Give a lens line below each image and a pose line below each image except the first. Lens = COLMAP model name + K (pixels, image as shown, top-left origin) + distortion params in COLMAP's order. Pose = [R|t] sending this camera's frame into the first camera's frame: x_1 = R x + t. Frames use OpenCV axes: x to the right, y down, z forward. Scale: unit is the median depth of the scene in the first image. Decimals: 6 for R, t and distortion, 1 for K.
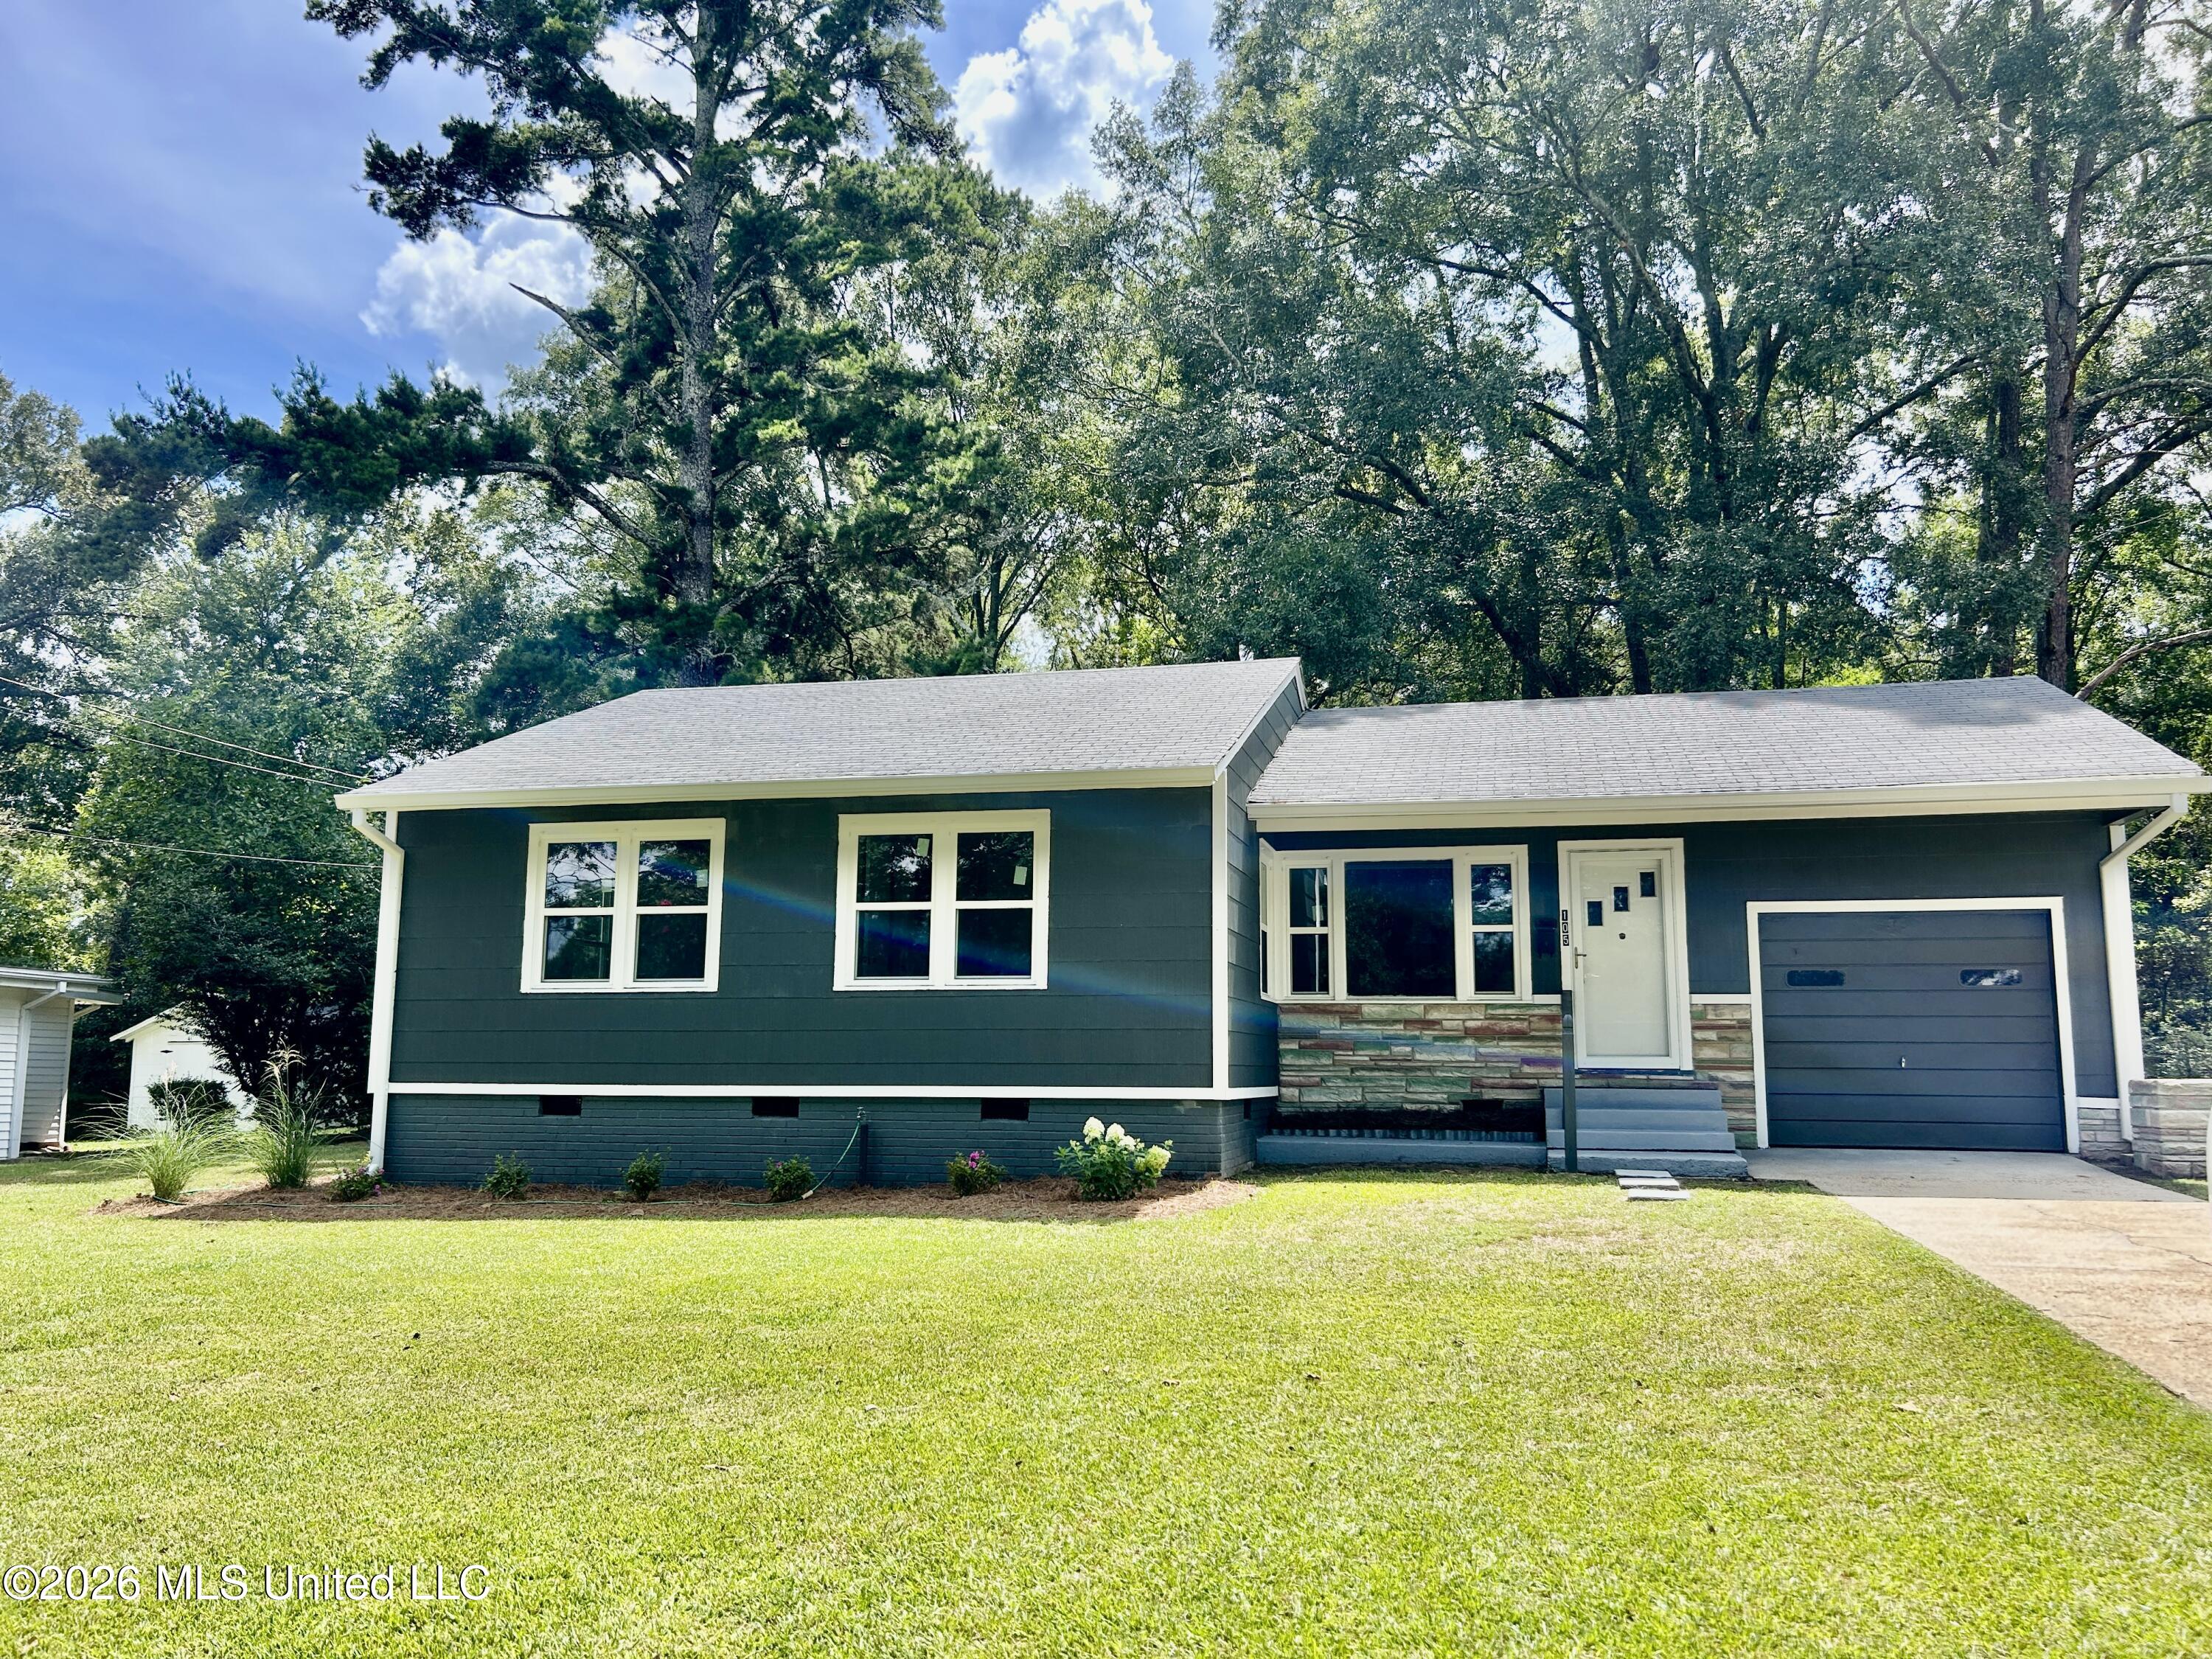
lens RADIAL K [[1672.2, 0, 1106.8], [0, 1672.2, 834.1], [0, 0, 1]] dist [0.060827, -0.077883]
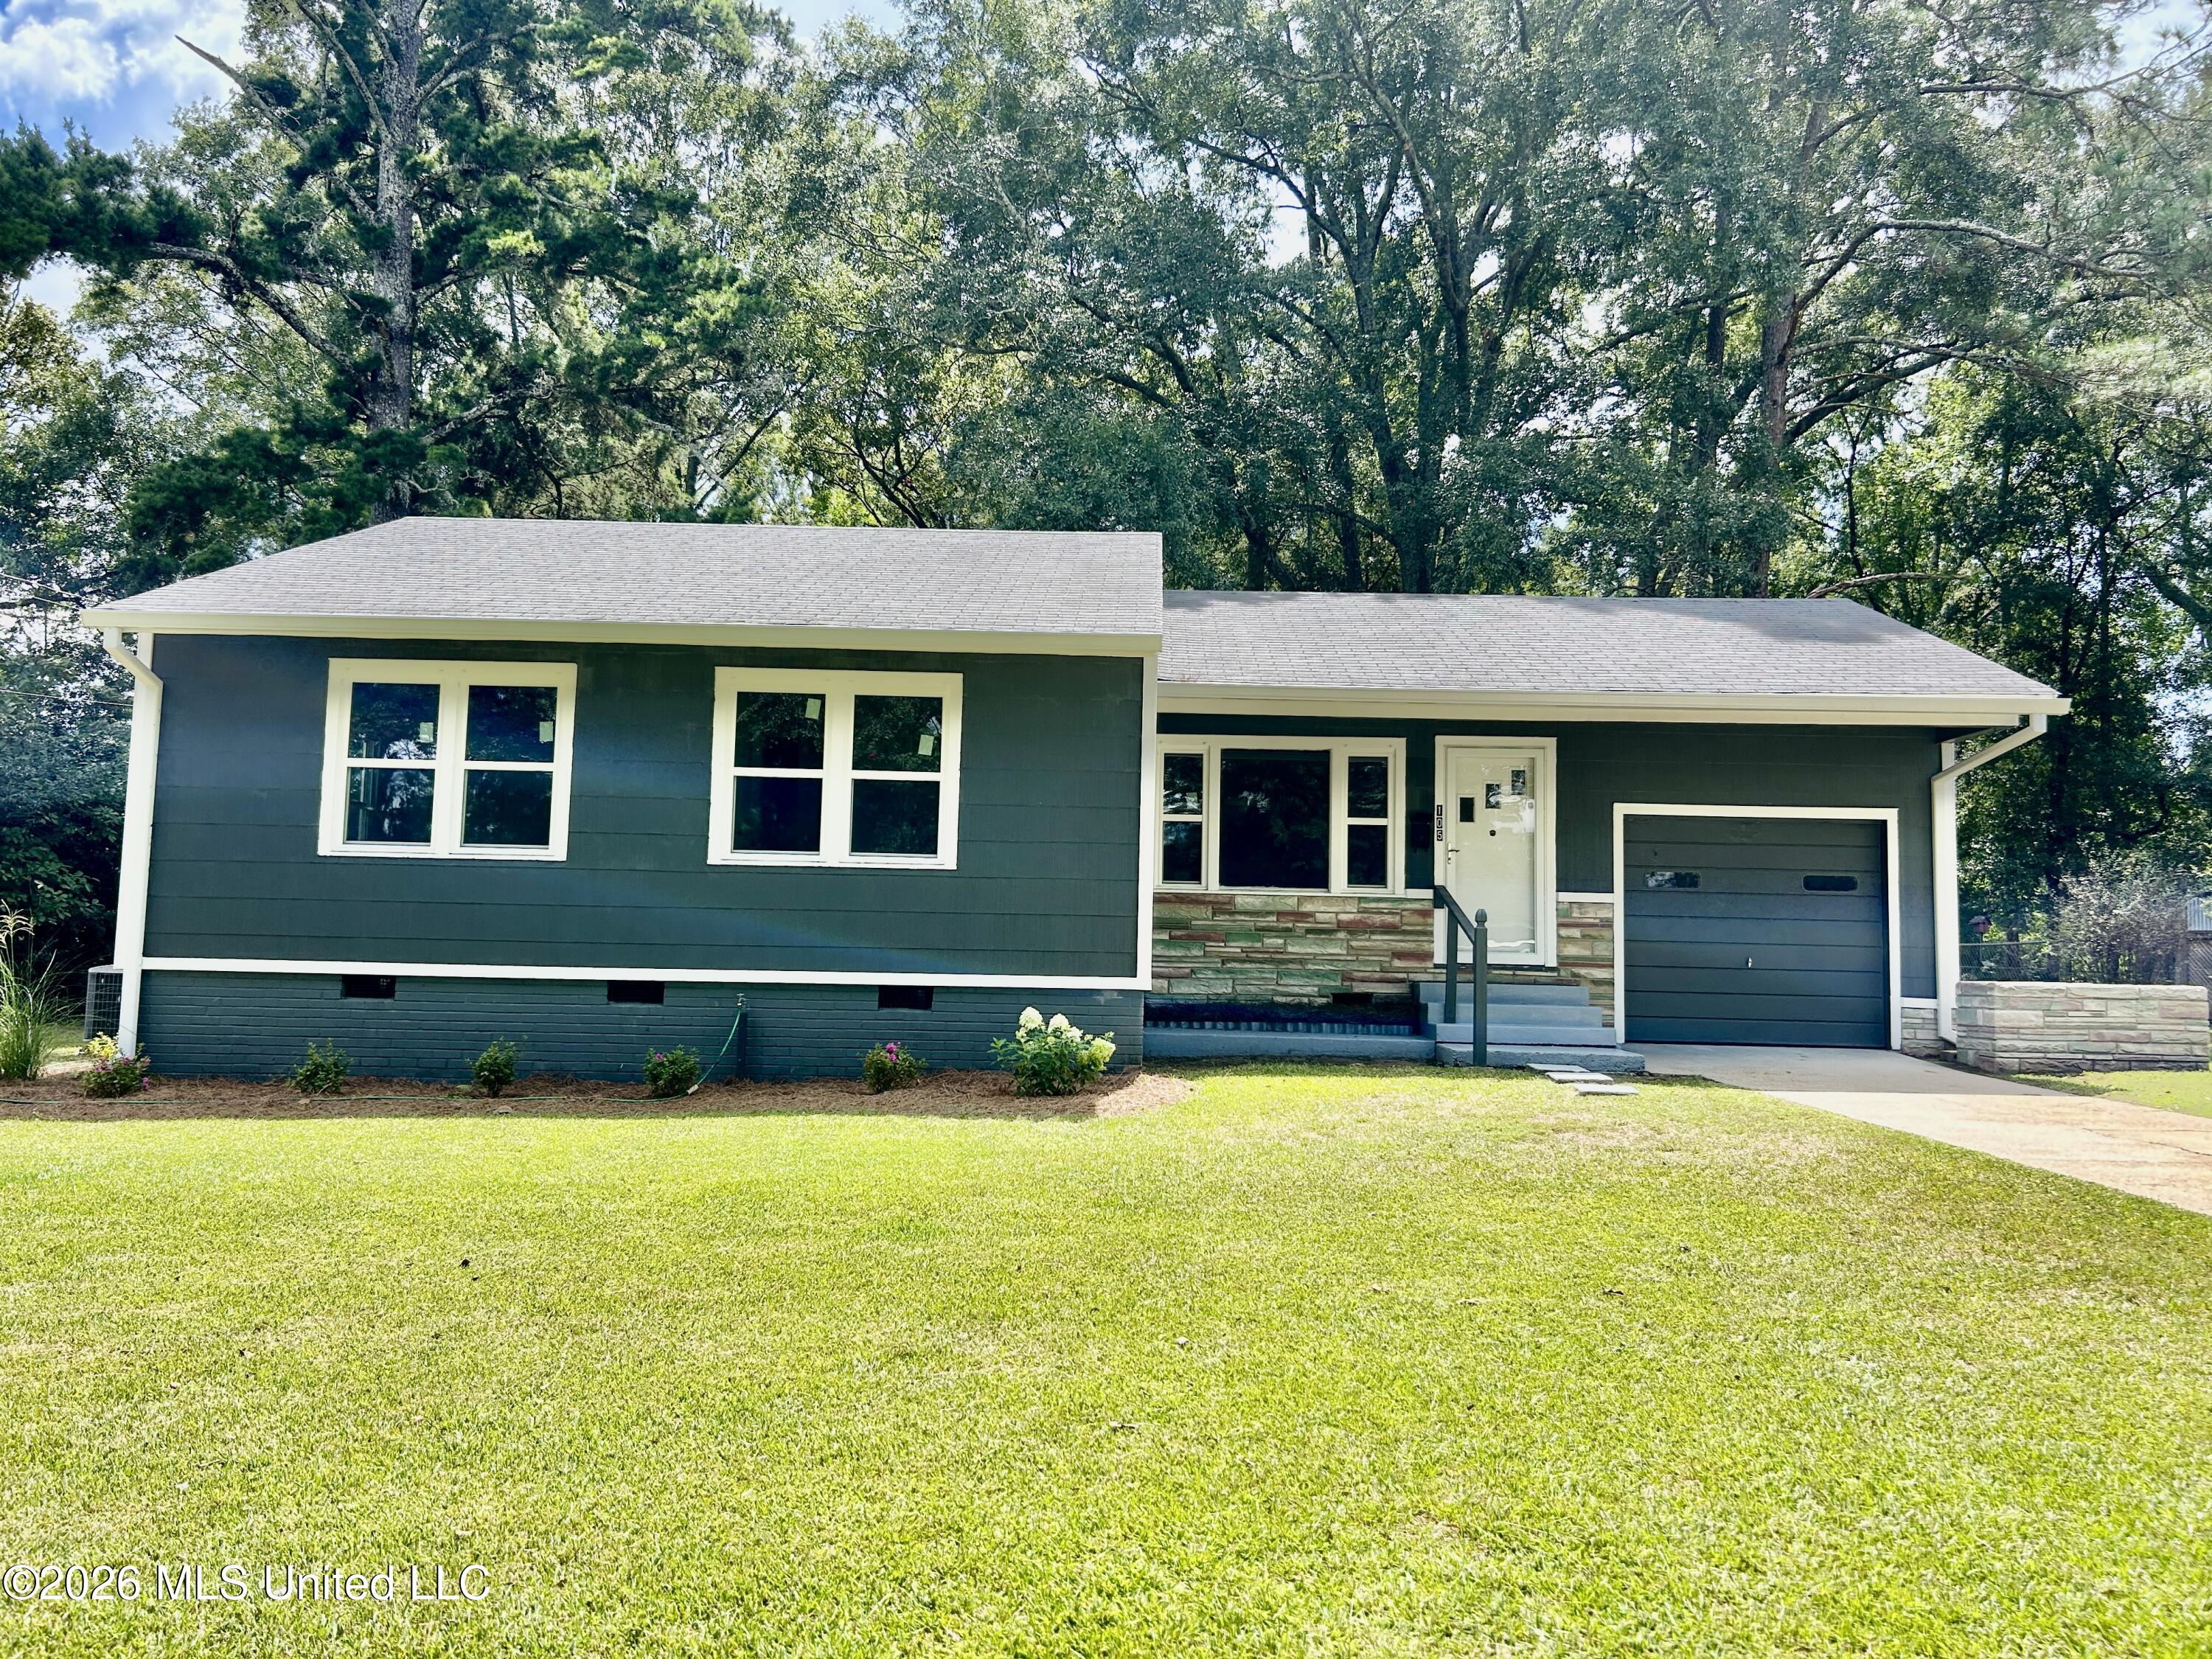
lens RADIAL K [[1672.2, 0, 1103.0], [0, 1672.2, 819.3], [0, 0, 1]] dist [0.060827, -0.077883]
pose [[0.975516, 0.035004, 0.217125, -0.136858], [-0.046726, 0.997701, 0.049089, 0.014156], [-0.214908, -0.058033, 0.974909, 0.074300]]
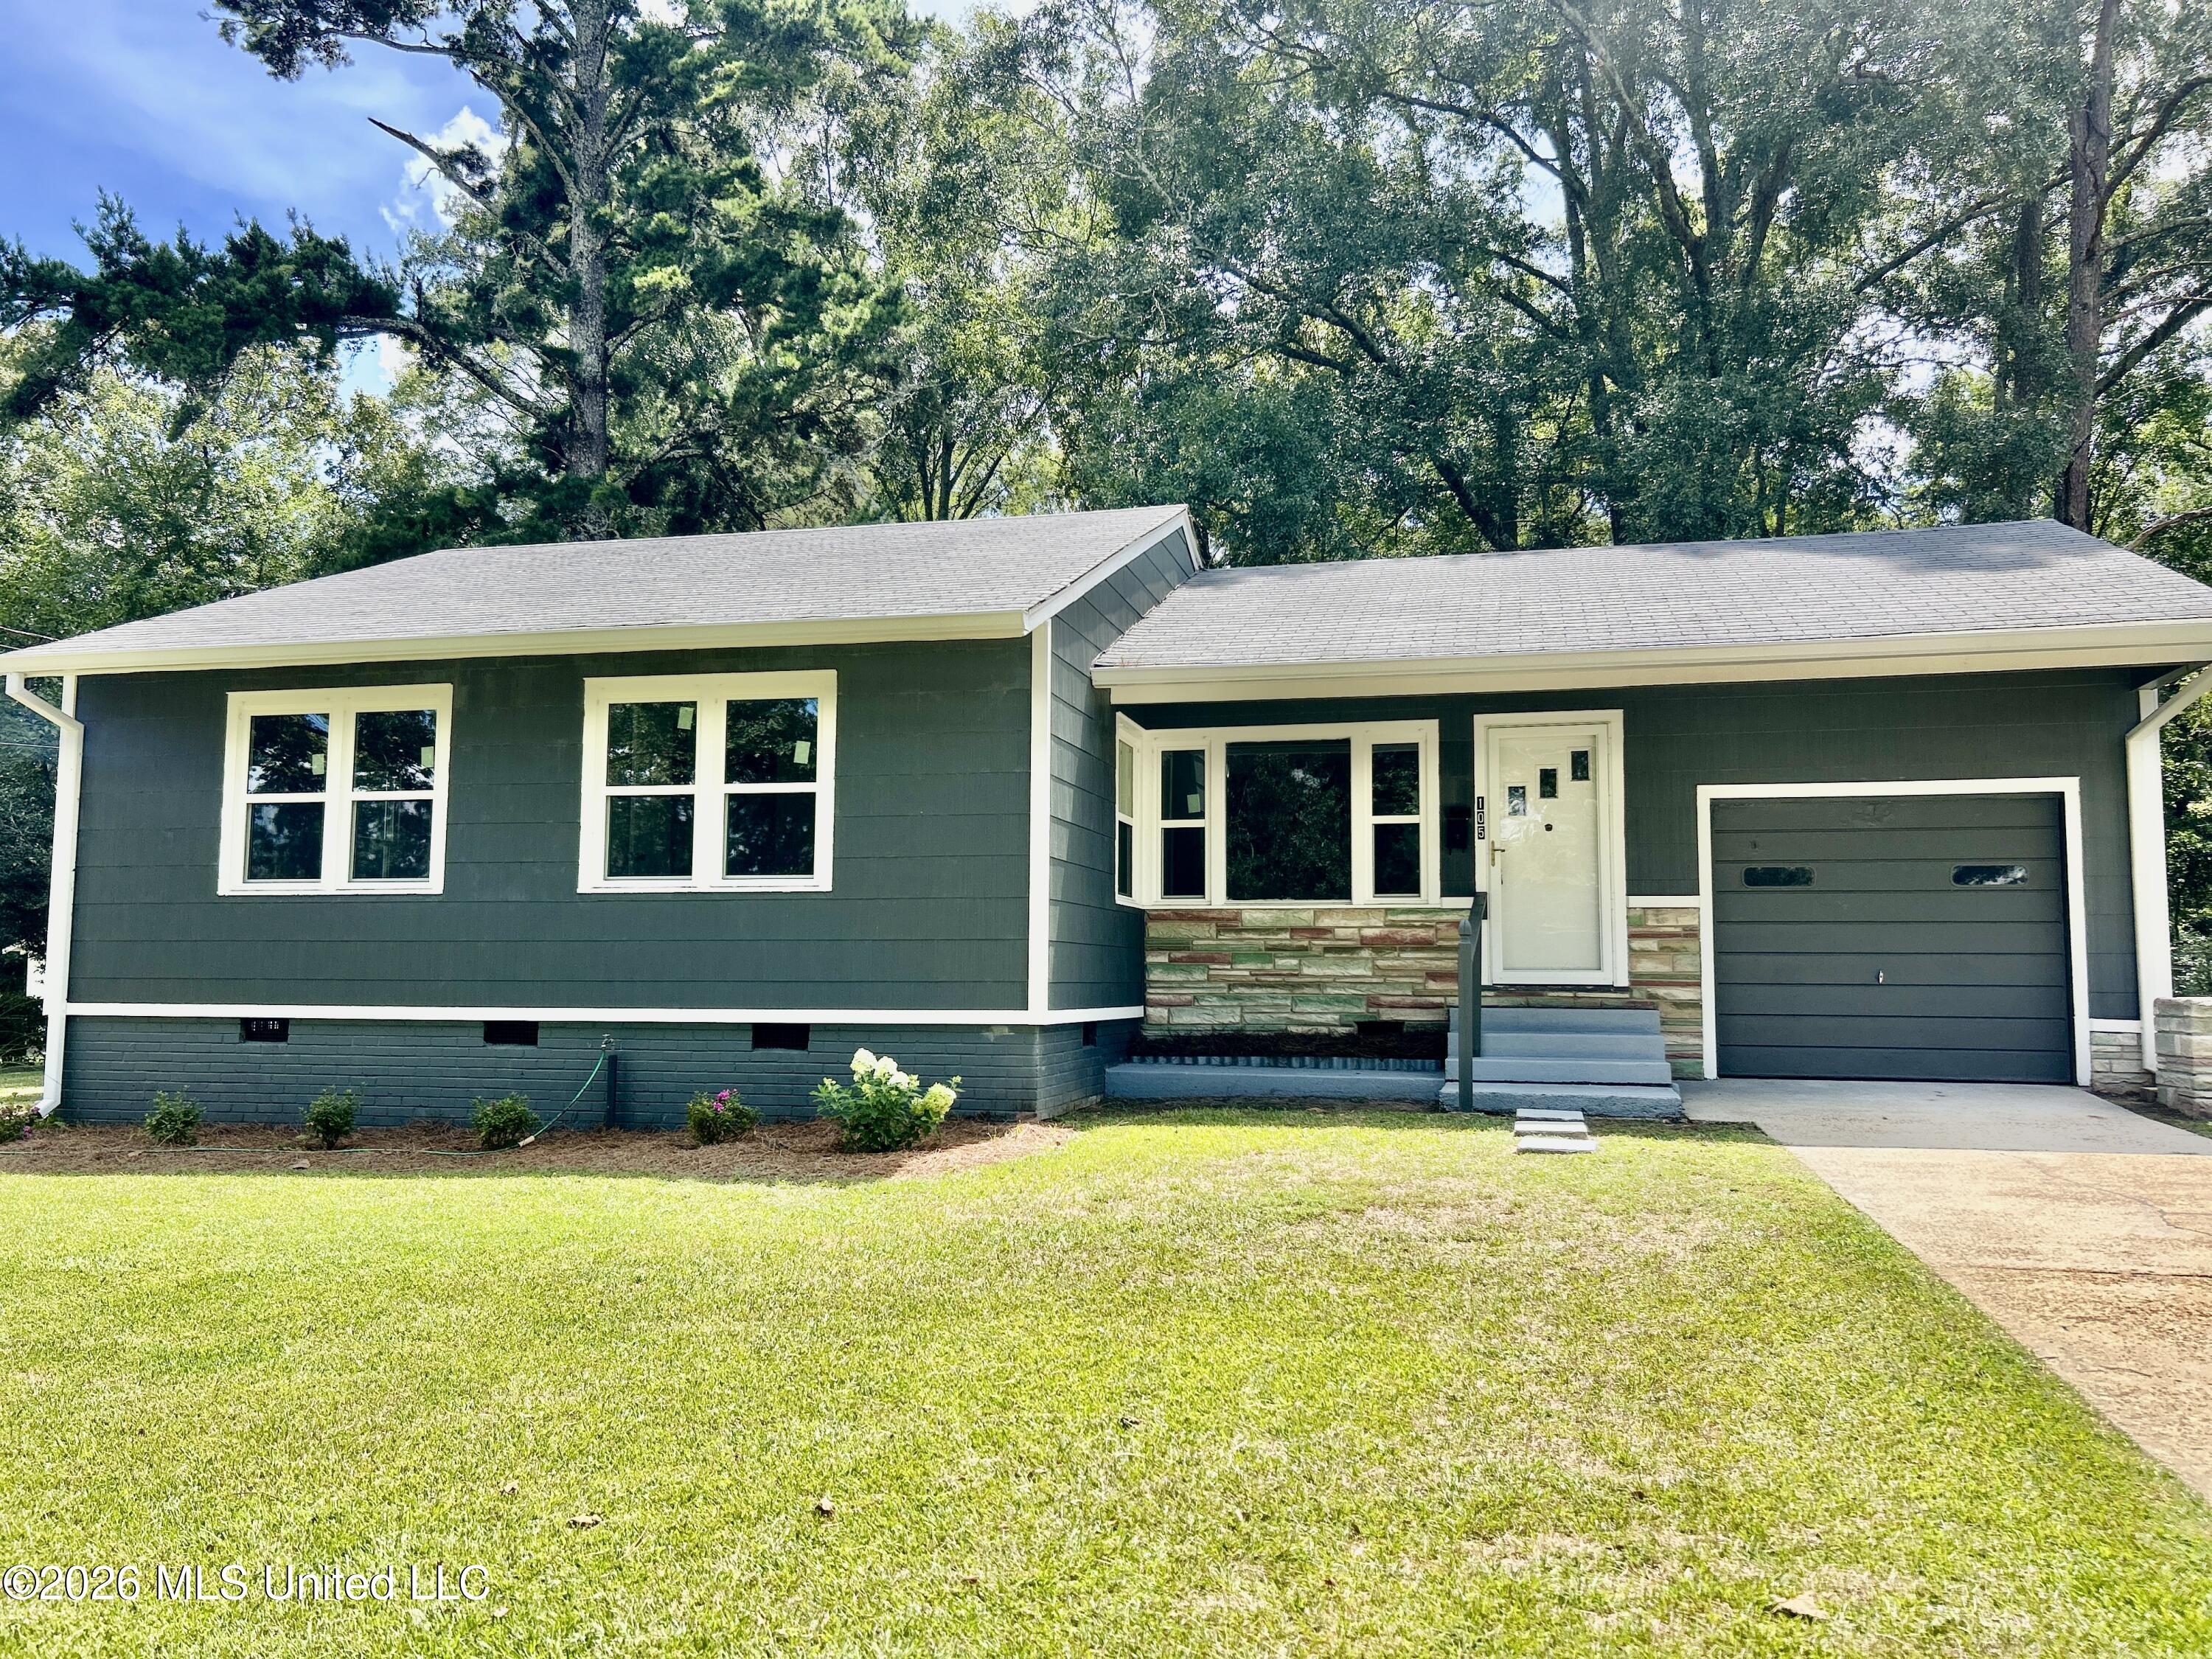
lens RADIAL K [[1672.2, 0, 1098.7], [0, 1672.2, 830.4], [0, 0, 1]] dist [0.060827, -0.077883]
pose [[0.999975, -0.001117, -0.007042, 0.087422], [0.001466, 0.998762, 0.049715, 0.020000], [0.006978, -0.049724, 0.998739, 0.161343]]
